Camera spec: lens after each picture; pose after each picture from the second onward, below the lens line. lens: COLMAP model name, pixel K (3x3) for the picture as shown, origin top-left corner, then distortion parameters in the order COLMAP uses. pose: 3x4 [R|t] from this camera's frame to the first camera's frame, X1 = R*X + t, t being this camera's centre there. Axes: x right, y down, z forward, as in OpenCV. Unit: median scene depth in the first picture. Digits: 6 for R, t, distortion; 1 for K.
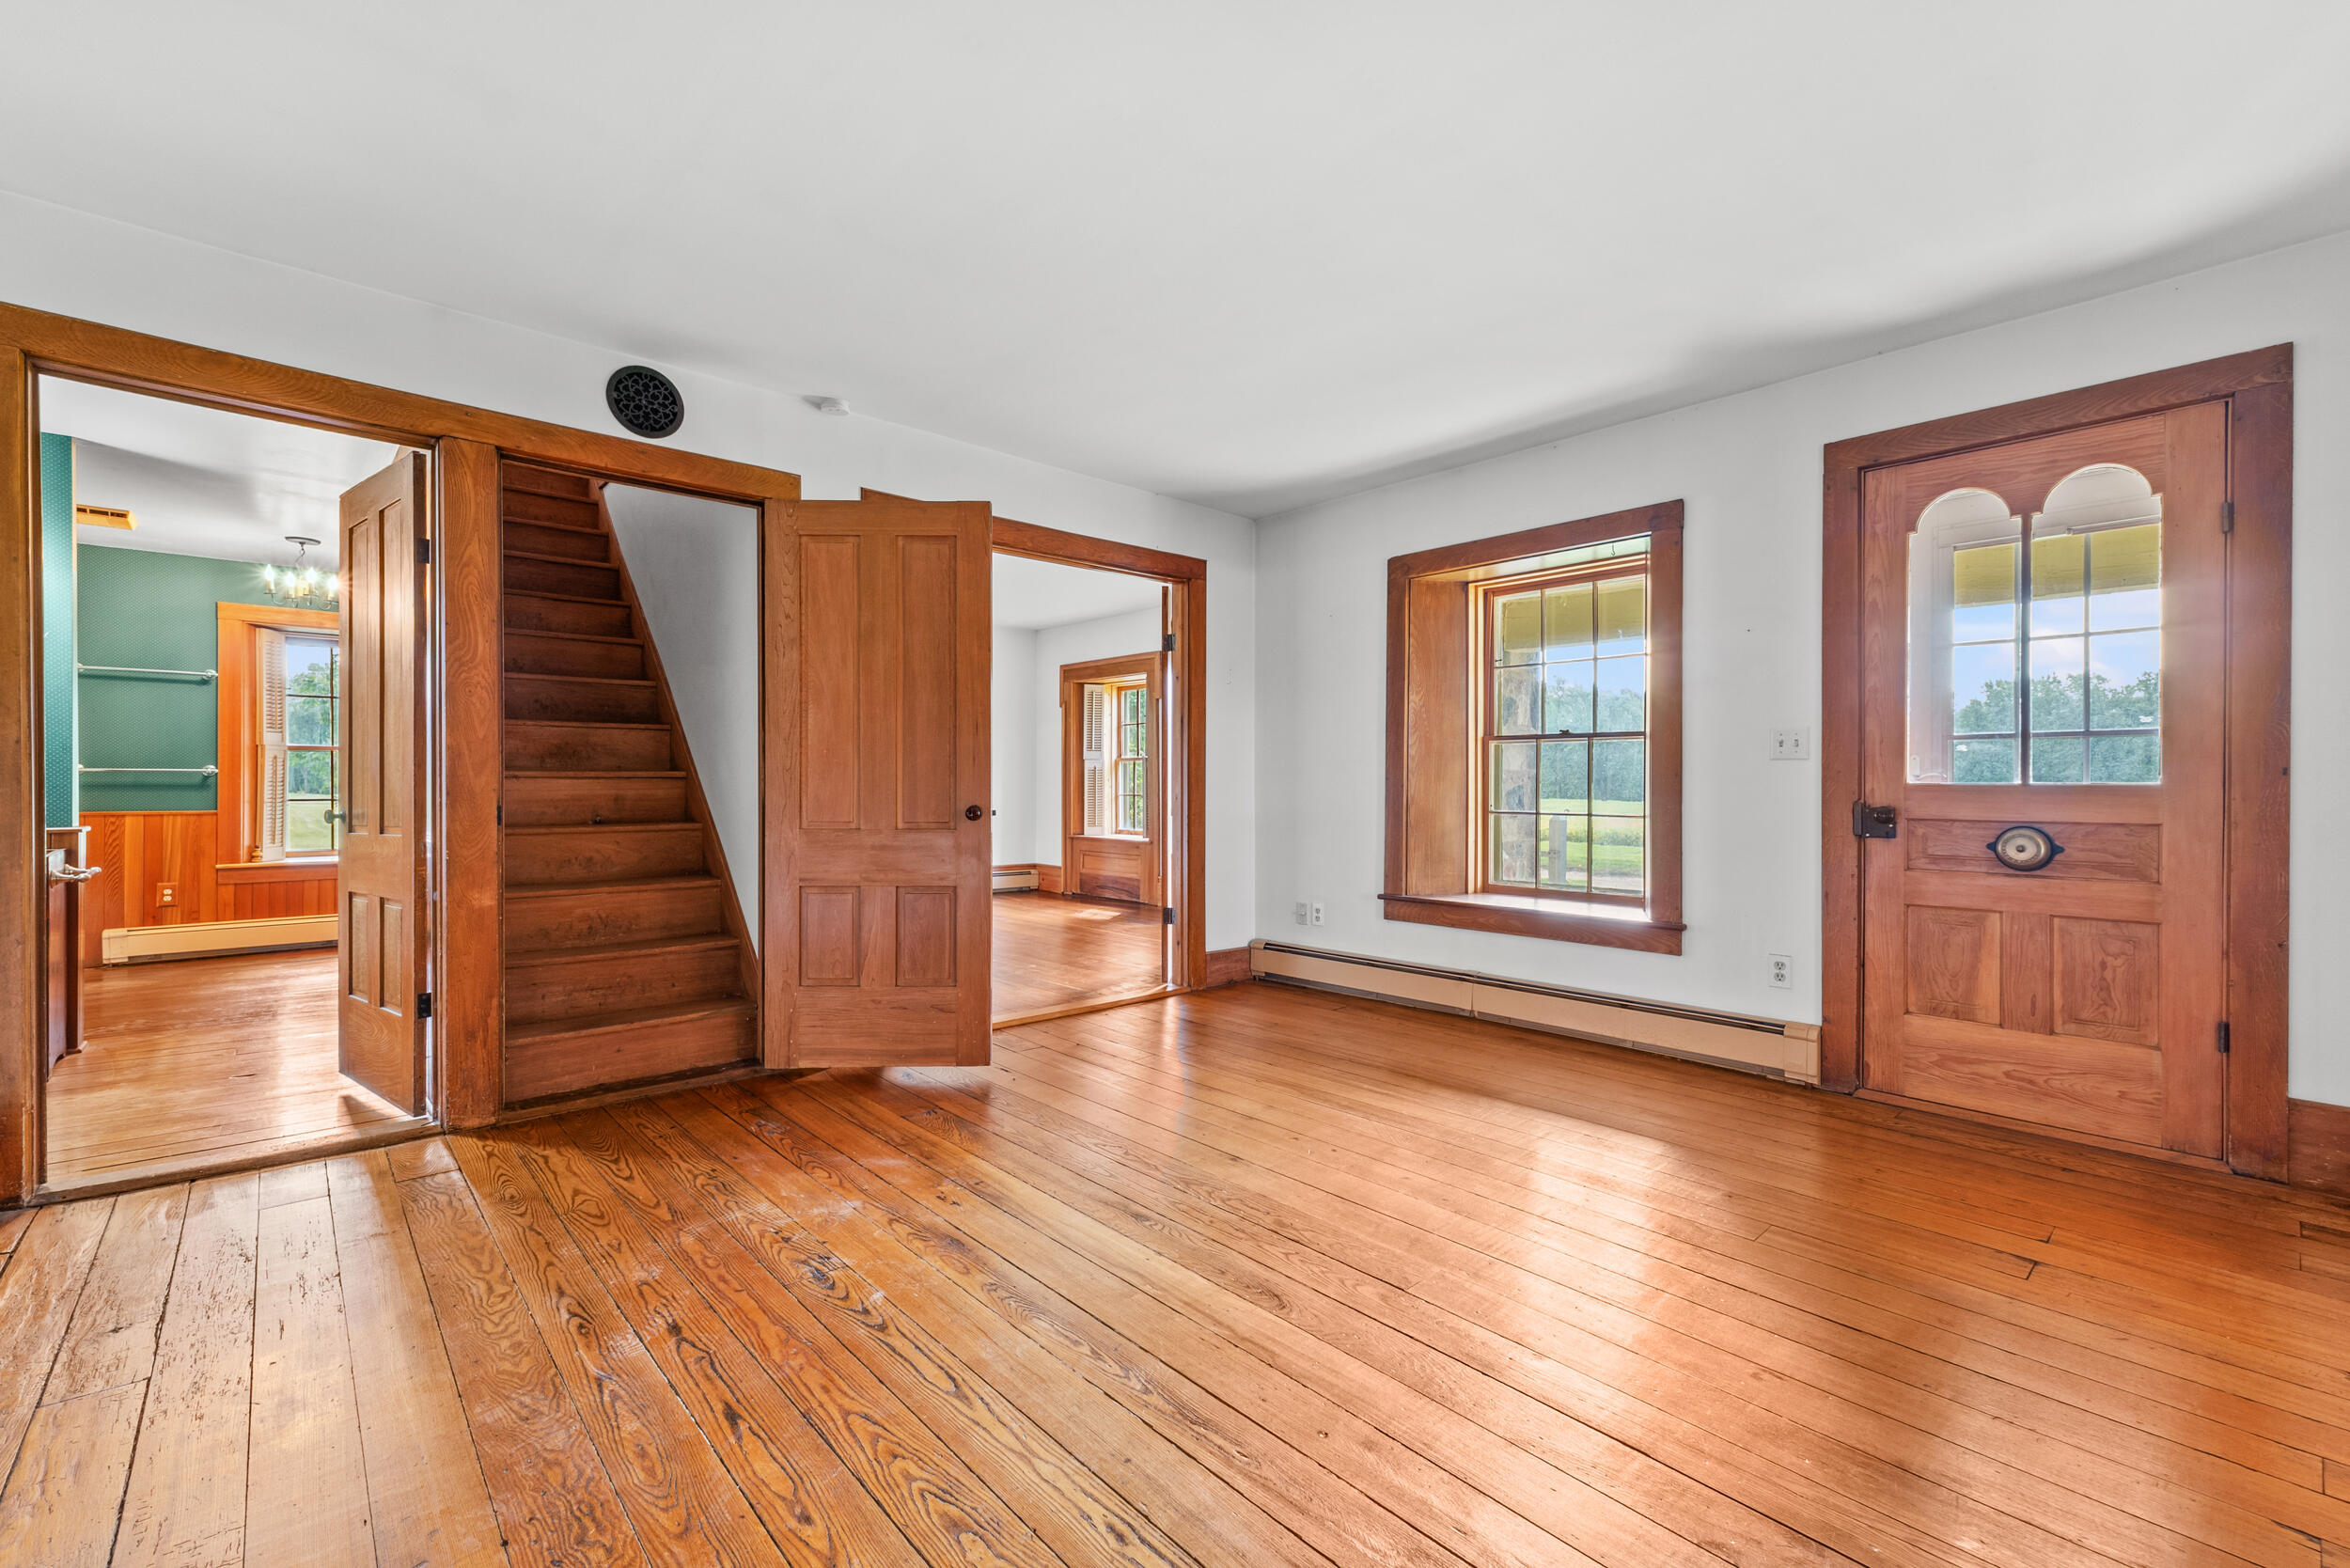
lens RADIAL K [[1002.7, 0, 1155.2], [0, 1002.7, 793.7], [0, 0, 1]] dist [0.011698, -0.001958]
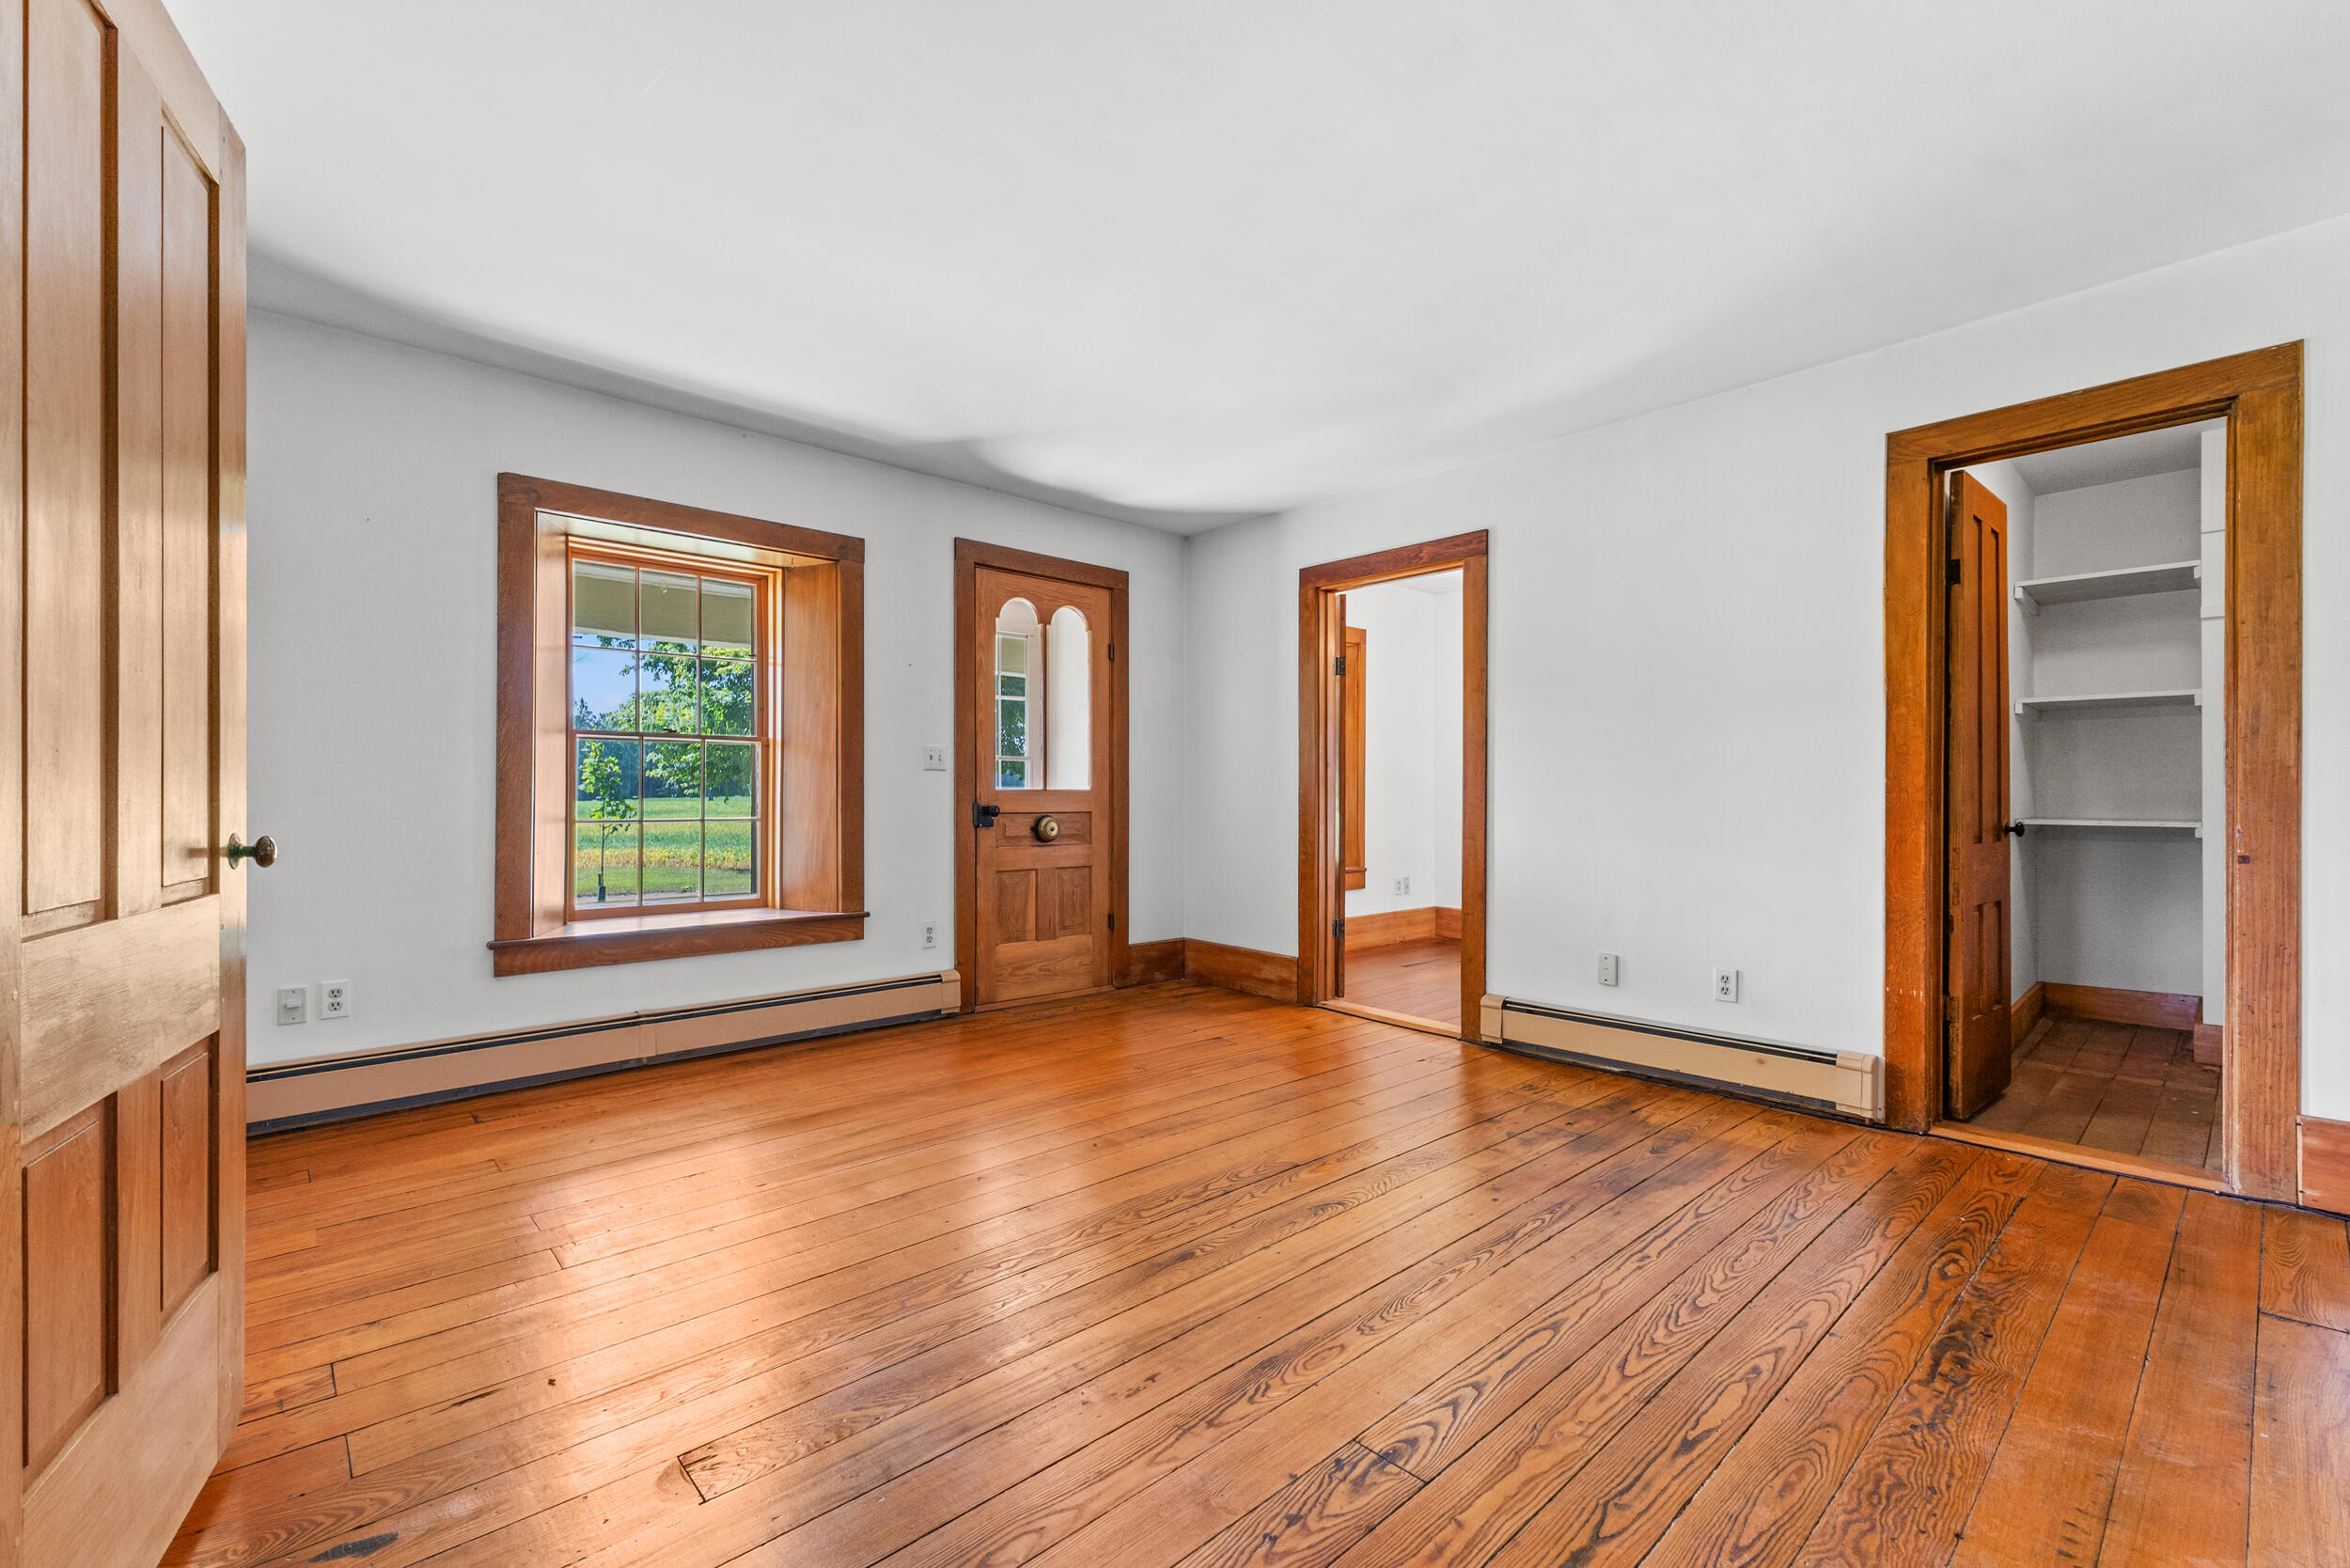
lens RADIAL K [[1002.7, 0, 1151.4], [0, 1002.7, 805.8], [0, 0, 1]] dist [0.011698, -0.001958]
pose [[-0.014450, -0.017058, 0.999750, -0.838365], [0.005319, 0.999839, 0.017137, -0.010970], [-0.999881, 0.005565, -0.014357, 0.932042]]
